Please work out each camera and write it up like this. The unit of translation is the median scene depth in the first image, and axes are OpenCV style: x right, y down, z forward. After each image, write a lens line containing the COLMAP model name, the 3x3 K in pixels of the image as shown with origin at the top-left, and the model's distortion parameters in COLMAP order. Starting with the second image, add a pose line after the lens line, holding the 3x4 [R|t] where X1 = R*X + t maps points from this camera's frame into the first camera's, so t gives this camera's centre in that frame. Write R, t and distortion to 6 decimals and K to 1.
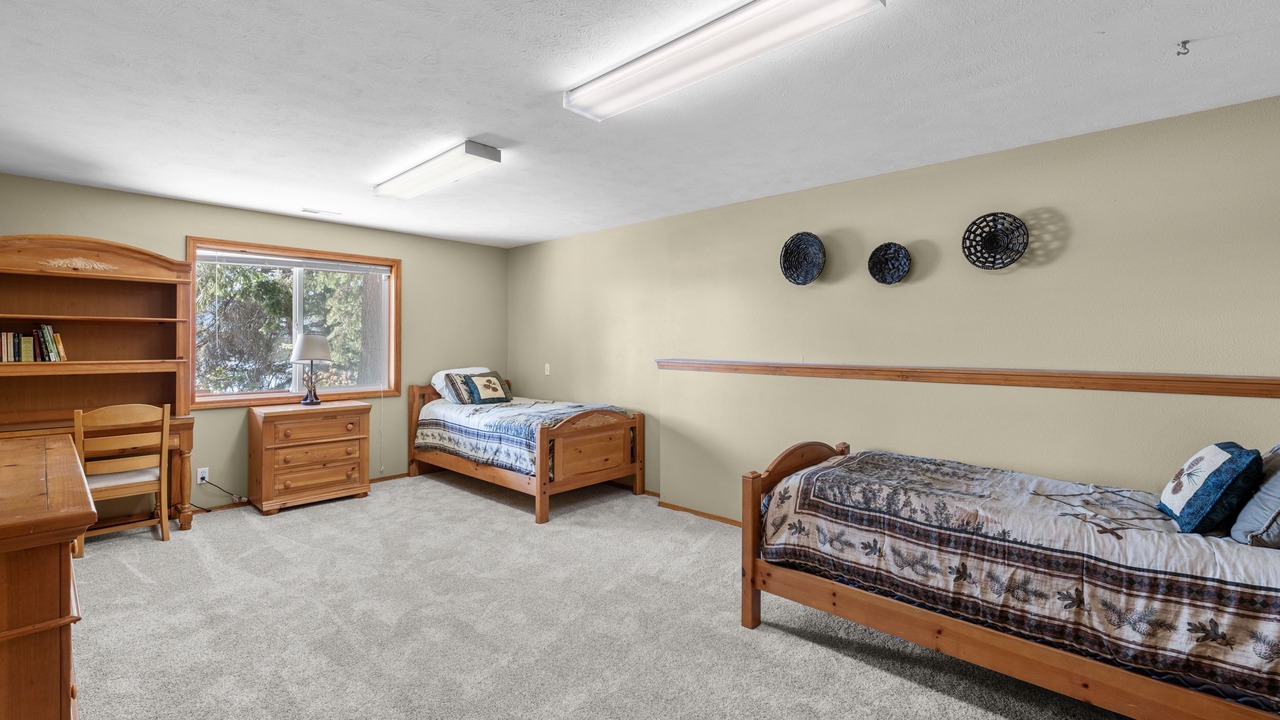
lens RADIAL K [[548.7, 0, 635.3], [0, 548.7, 344.7], [0, 0, 1]] dist [-0.000052, -0.000294]
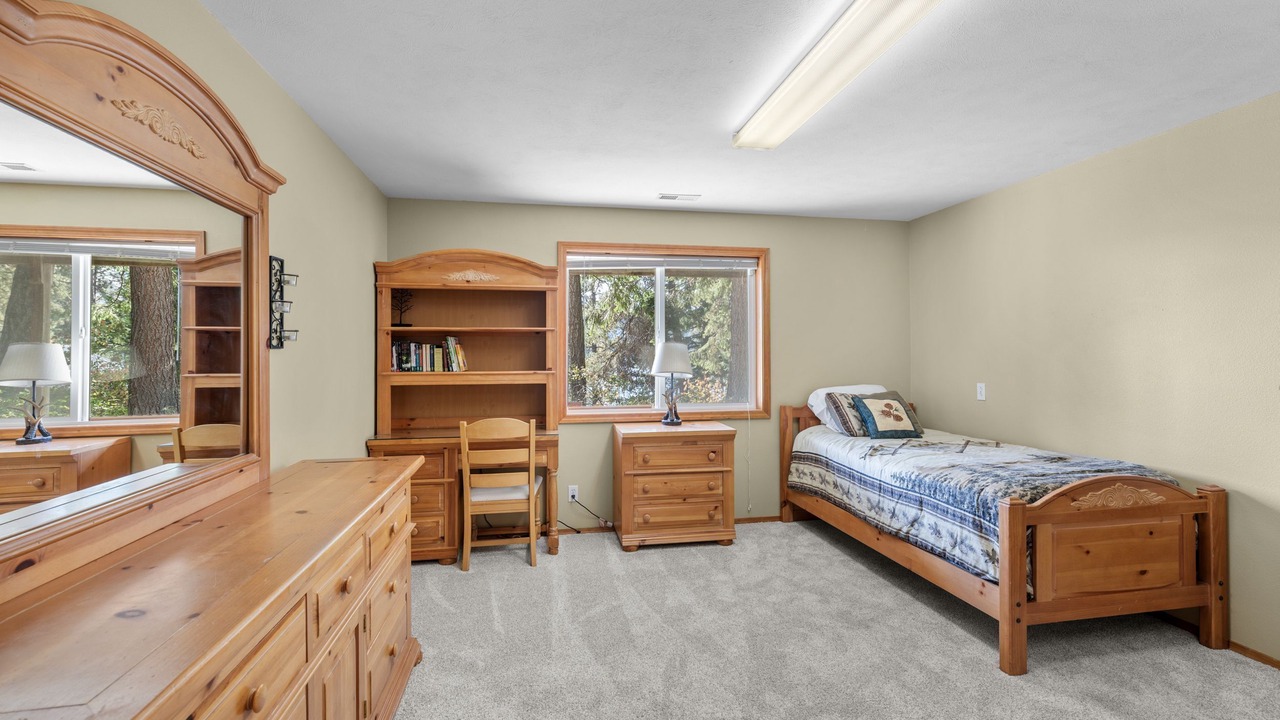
lens RADIAL K [[548.7, 0, 635.3], [0, 548.7, 344.7], [0, 0, 1]] dist [-0.000052, -0.000294]
pose [[0.801620, -0.012548, -0.597702, -0.127749], [0.002907, 0.999850, -0.017092, -0.001231], [0.597827, 0.011963, 0.801536, 0.288634]]
